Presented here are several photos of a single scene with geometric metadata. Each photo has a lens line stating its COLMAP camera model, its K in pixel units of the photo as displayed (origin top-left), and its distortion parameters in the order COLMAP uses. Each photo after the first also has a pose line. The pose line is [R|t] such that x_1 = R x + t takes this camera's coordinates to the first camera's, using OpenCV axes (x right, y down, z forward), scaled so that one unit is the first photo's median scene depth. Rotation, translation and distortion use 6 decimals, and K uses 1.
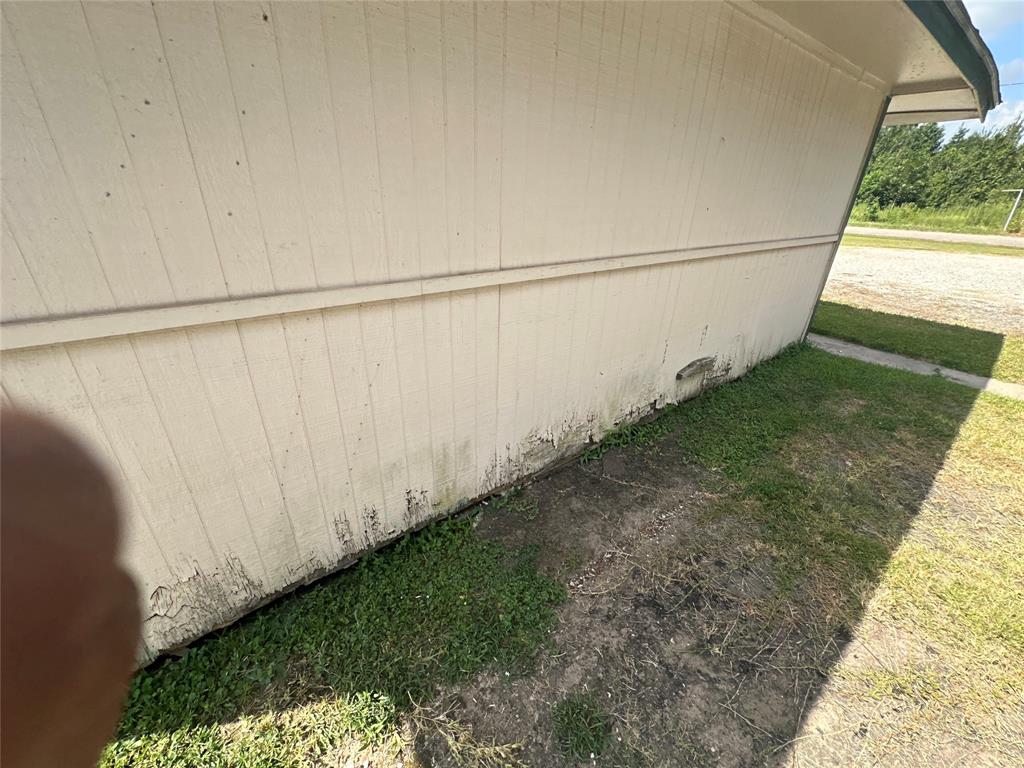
lens RADIAL K [[417.6, 0, 512.0], [0, 417.6, 384.0], [0, 0, 1]] dist [-0.002261, 0.001240]
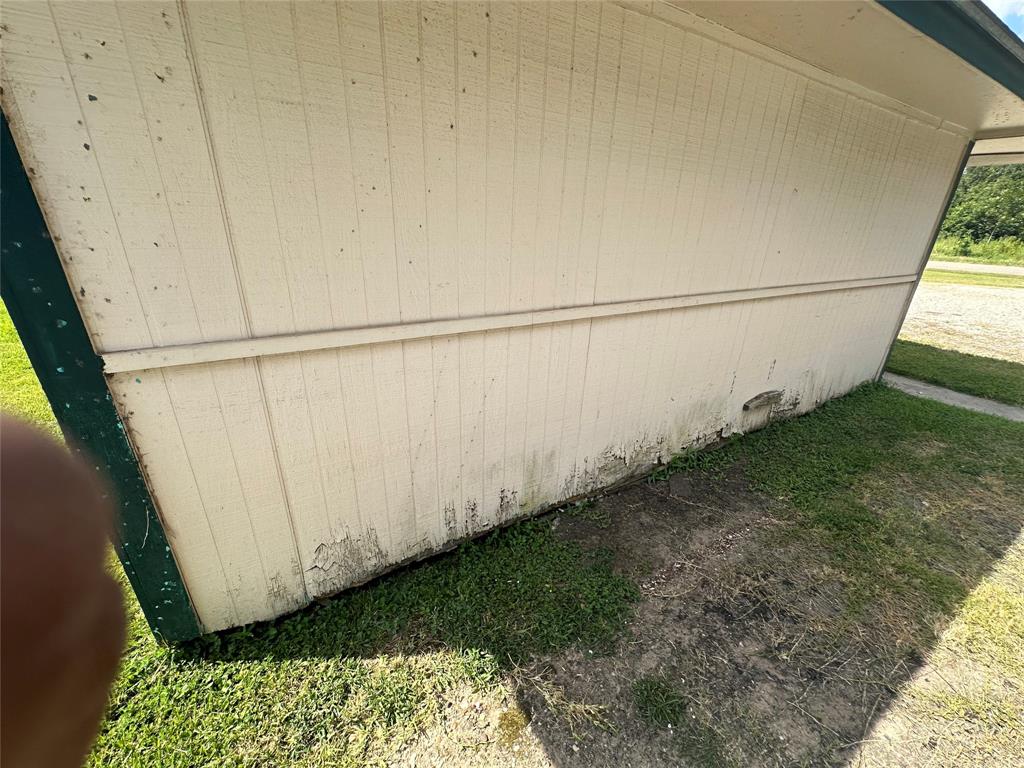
lens RADIAL K [[417.6, 0, 512.0], [0, 417.6, 384.0], [0, 0, 1]] dist [-0.002261, 0.001240]
pose [[0.992092, 0.048184, -0.115897, -0.104241], [-0.055350, 0.996697, -0.059427, 0.030536], [0.112651, 0.065372, 0.991482, -0.173521]]
